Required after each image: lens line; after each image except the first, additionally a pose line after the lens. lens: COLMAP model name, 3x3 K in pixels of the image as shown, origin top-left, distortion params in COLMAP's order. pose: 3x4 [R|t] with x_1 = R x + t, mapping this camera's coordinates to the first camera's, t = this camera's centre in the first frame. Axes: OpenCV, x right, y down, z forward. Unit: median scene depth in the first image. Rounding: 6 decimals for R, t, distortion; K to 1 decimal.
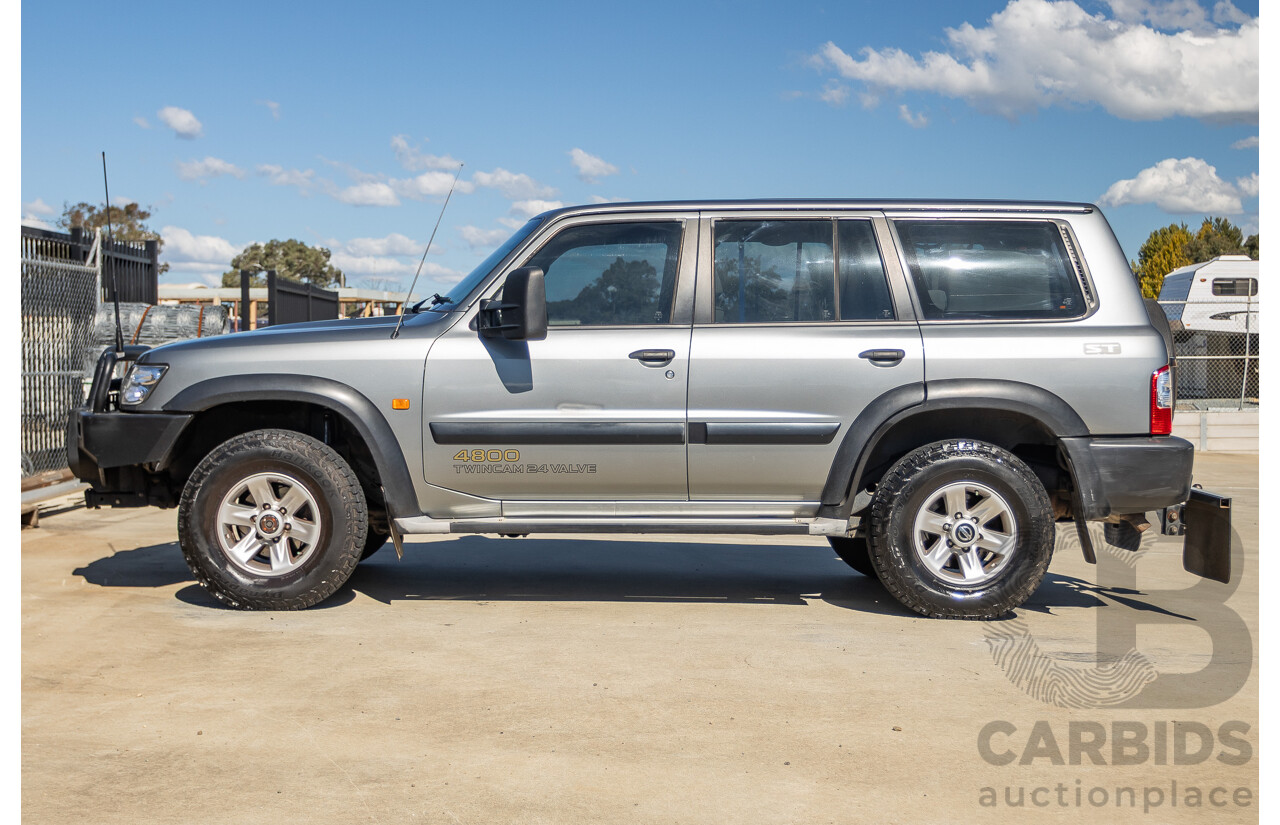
lens RADIAL K [[2219.1, 0, 622.3], [0, 2219.1, 394.6], [0, 0, 1]] dist [-0.015504, -0.010367]
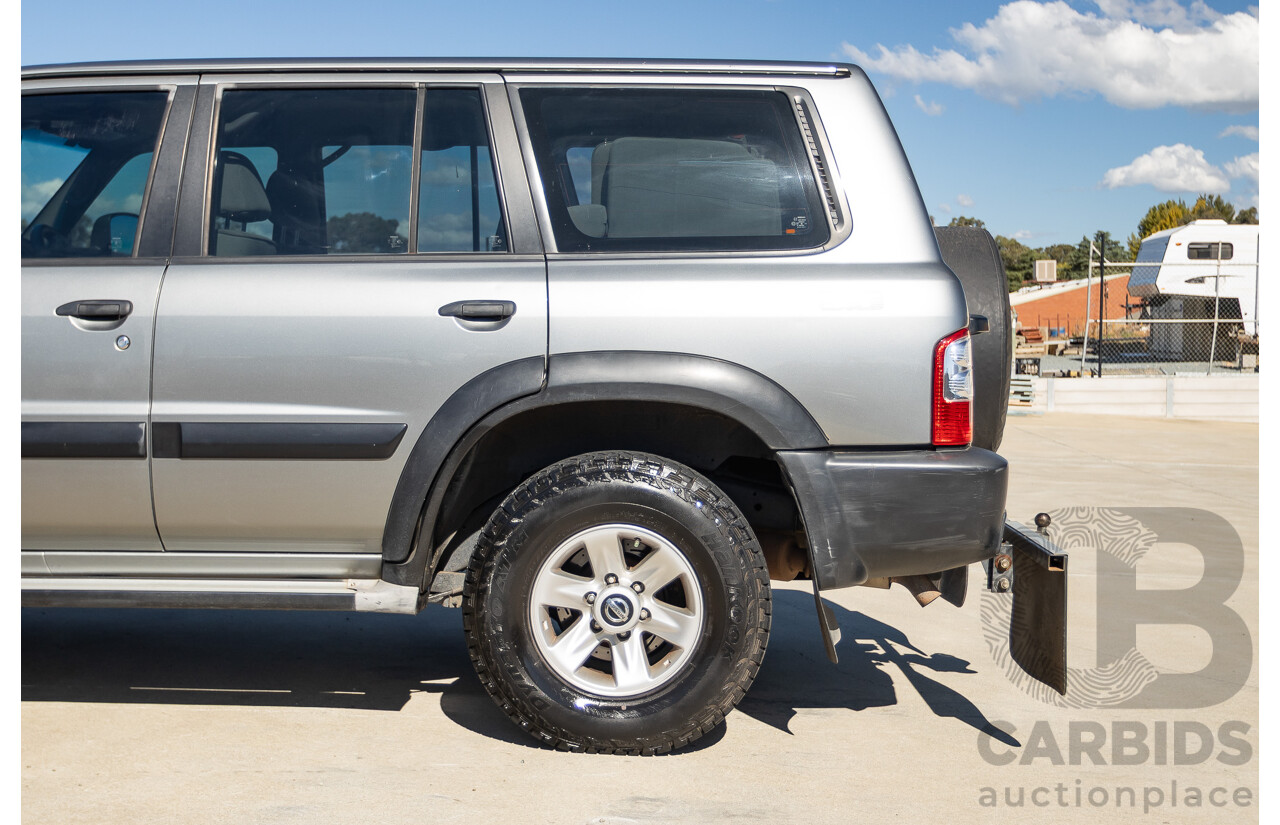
lens RADIAL K [[1873.9, 0, 640.3], [0, 1873.9, 395.2], [0, 0, 1]] dist [0.014644, 0.050879]
pose [[0.999627, 0.003543, -0.027091, 0.173073], [-0.002888, 0.999703, 0.024199, -0.007318], [0.027169, -0.024111, 0.999340, 0.495619]]
